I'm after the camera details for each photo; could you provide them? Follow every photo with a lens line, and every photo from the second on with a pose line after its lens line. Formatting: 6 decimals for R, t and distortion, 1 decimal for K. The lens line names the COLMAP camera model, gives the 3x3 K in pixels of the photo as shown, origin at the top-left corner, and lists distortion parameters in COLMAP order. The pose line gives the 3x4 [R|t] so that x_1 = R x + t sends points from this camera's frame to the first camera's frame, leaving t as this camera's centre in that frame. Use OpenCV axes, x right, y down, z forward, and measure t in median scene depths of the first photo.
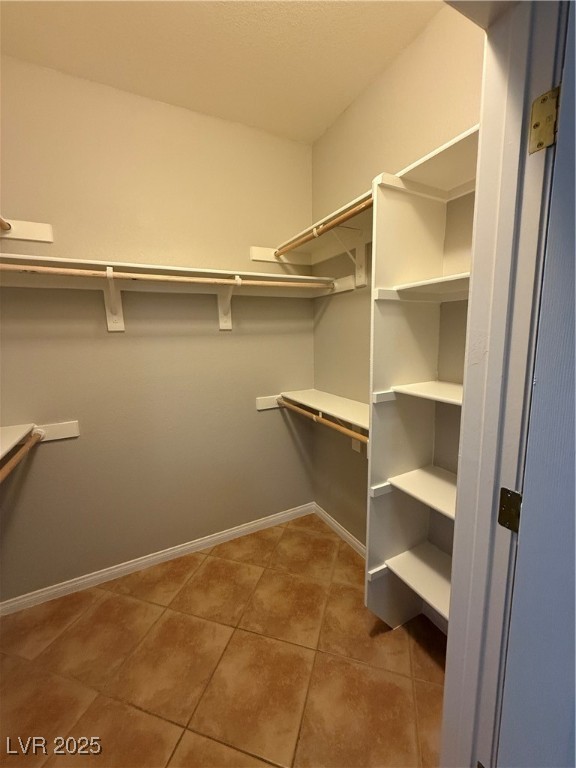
lens RADIAL K [[306.1, 0, 287.9], [0, 306.1, 381.2], [0, 0, 1]] dist [-0.002235, -0.000081]
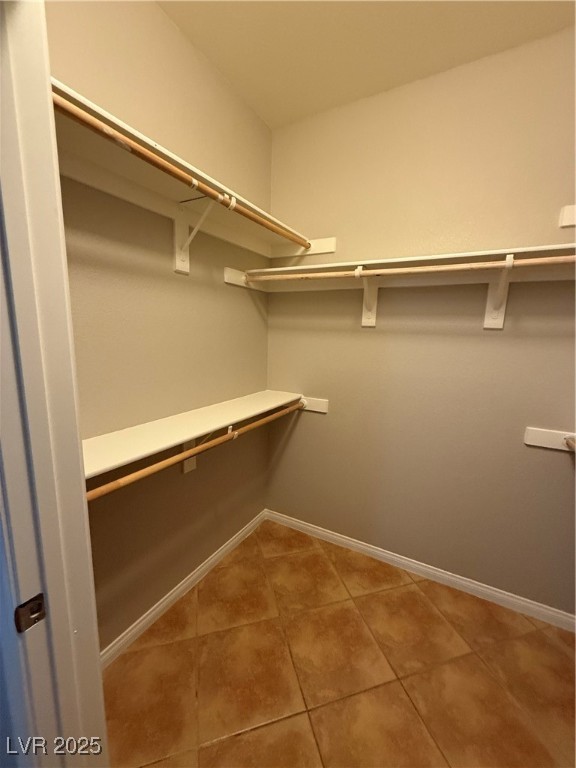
lens RADIAL K [[306.1, 0, 287.9], [0, 306.1, 381.2], [0, 0, 1]] dist [-0.002235, -0.000081]
pose [[0.553001, 0.171194, -0.815403, 0.189345], [-0.164582, 0.981825, 0.094516, -0.030871], [0.816764, 0.081933, 0.571125, 0.178627]]
